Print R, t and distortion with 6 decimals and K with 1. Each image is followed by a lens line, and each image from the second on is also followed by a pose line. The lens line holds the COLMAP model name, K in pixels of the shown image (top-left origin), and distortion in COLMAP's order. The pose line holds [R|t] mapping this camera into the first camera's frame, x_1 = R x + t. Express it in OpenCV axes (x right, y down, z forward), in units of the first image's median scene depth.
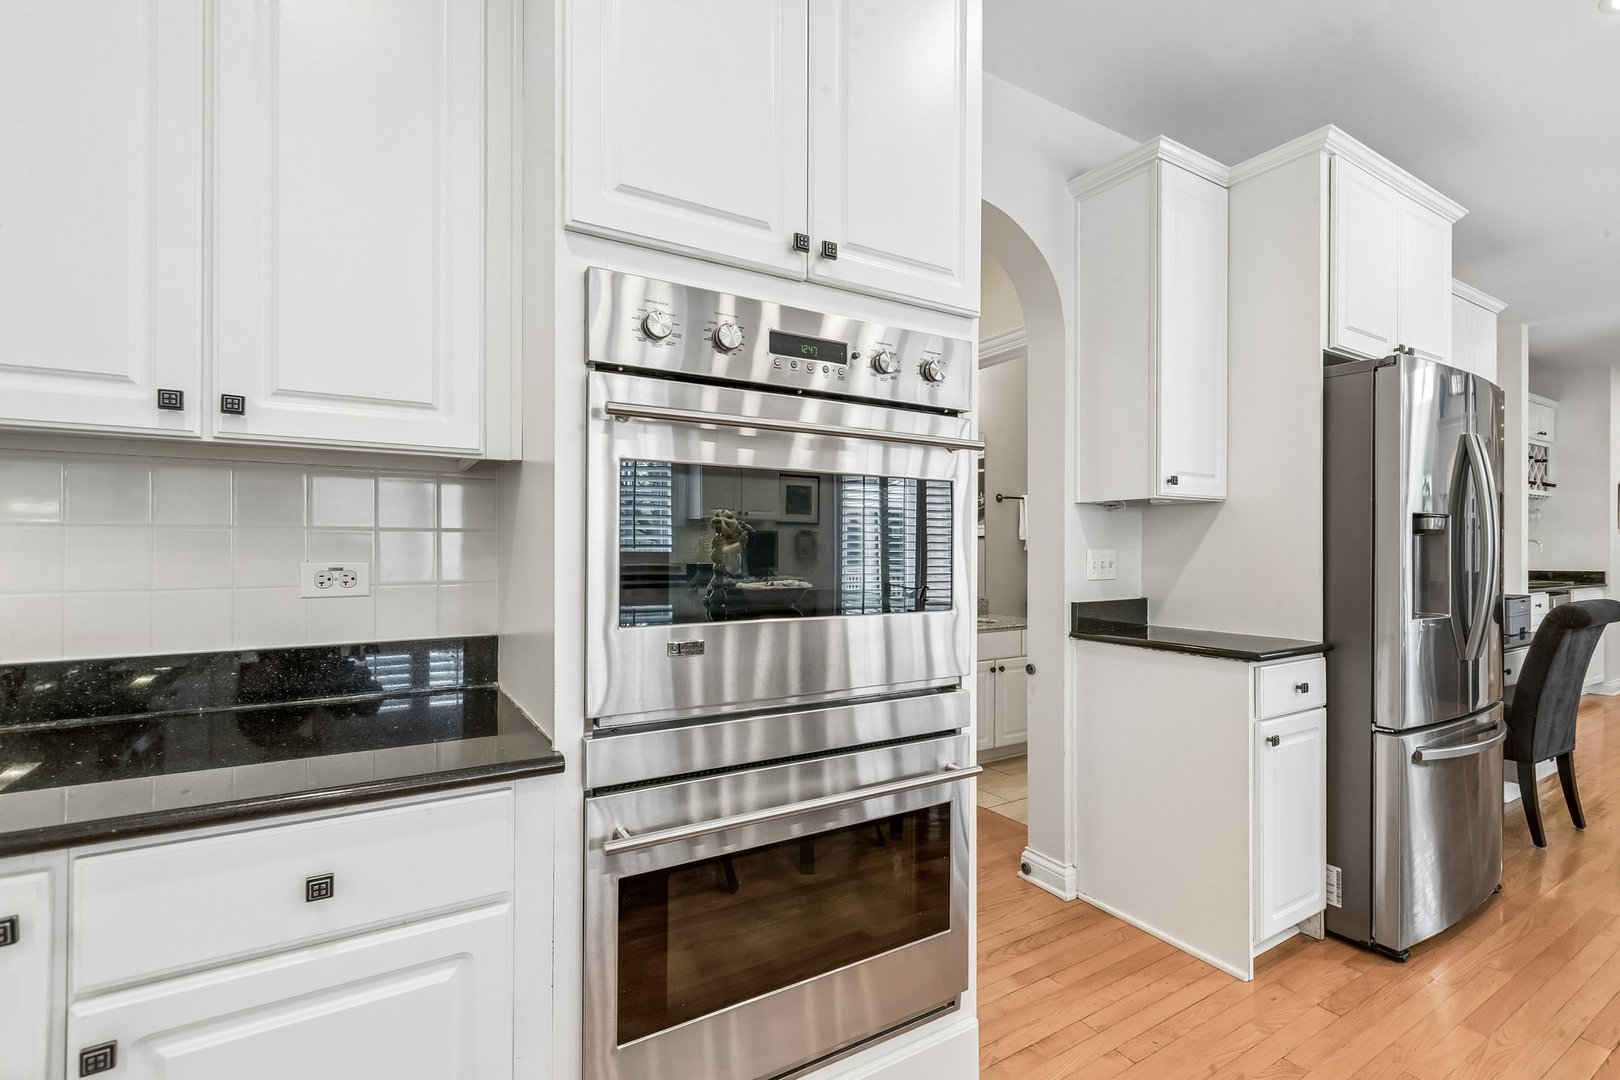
lens RADIAL K [[736.4, 0, 814.0], [0, 736.4, 542.7], [0, 0, 1]] dist [-0.001099, -0.000138]
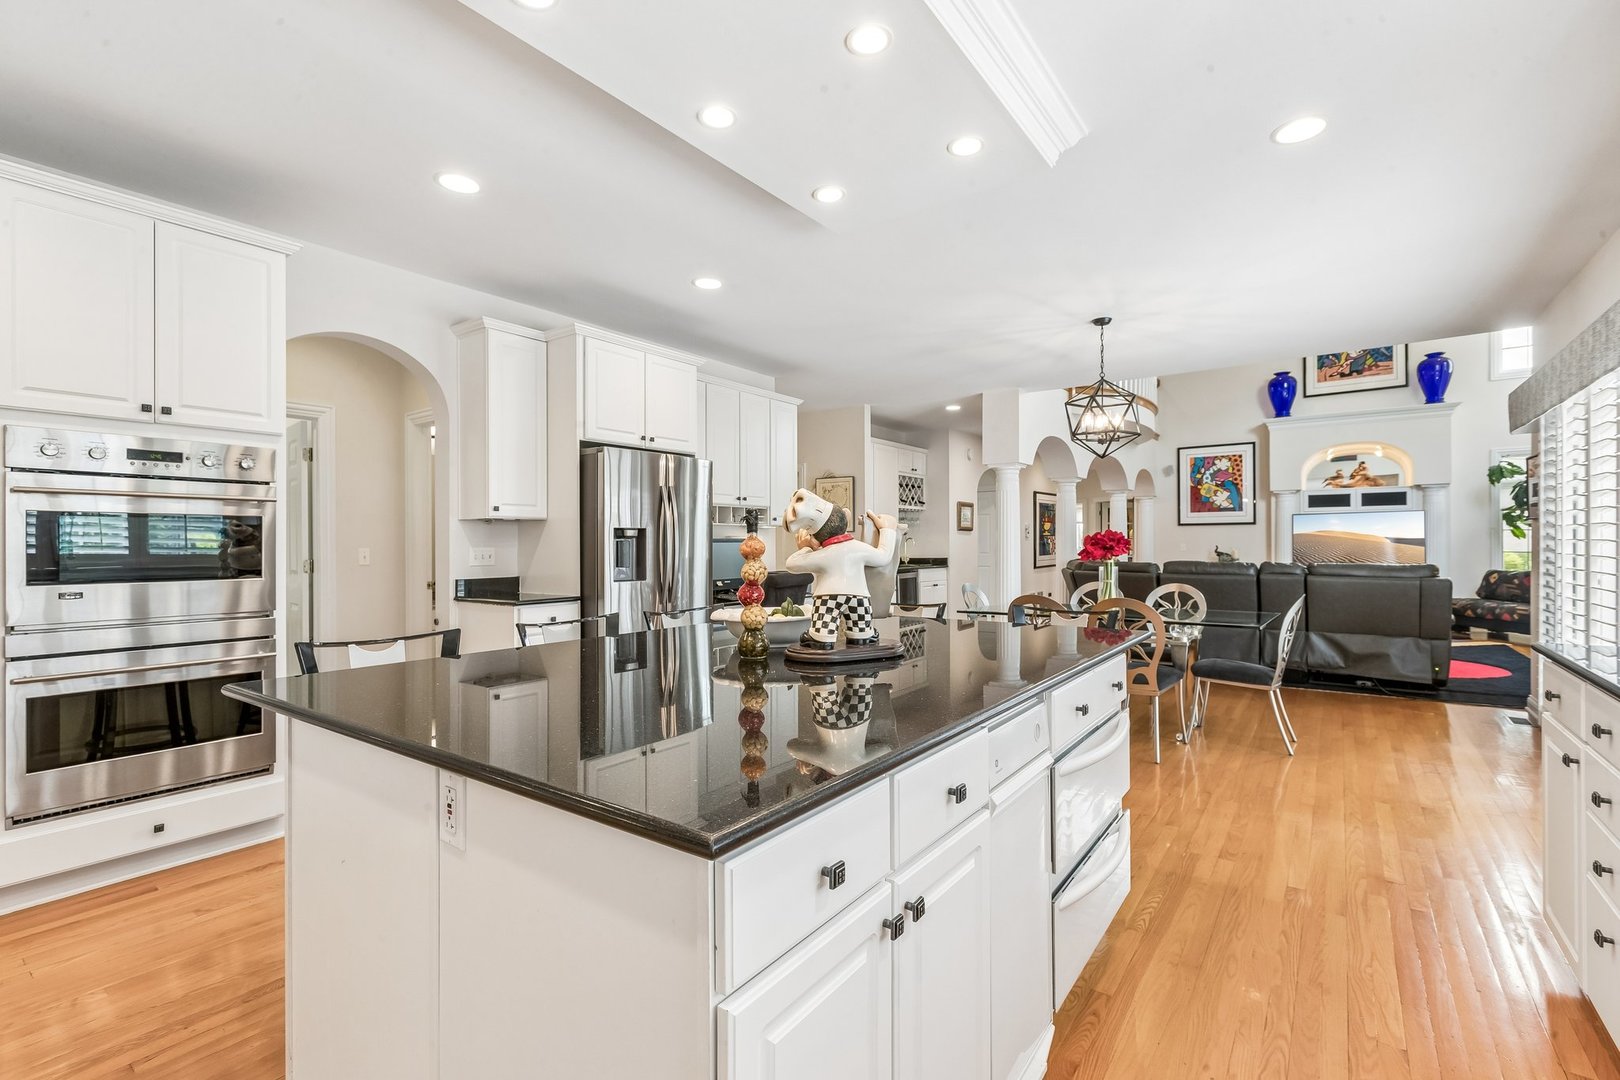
lens RADIAL K [[729.6, 0, 804.2], [0, 729.6, 541.8], [0, 0, 1]] dist [0.000004, -0.000015]
pose [[0.932504, -0.011014, 0.360992, 0.544177], [0.011505, 0.999934, 0.000790, 0.002419], [-0.360977, 0.003416, 0.932569, -0.915089]]
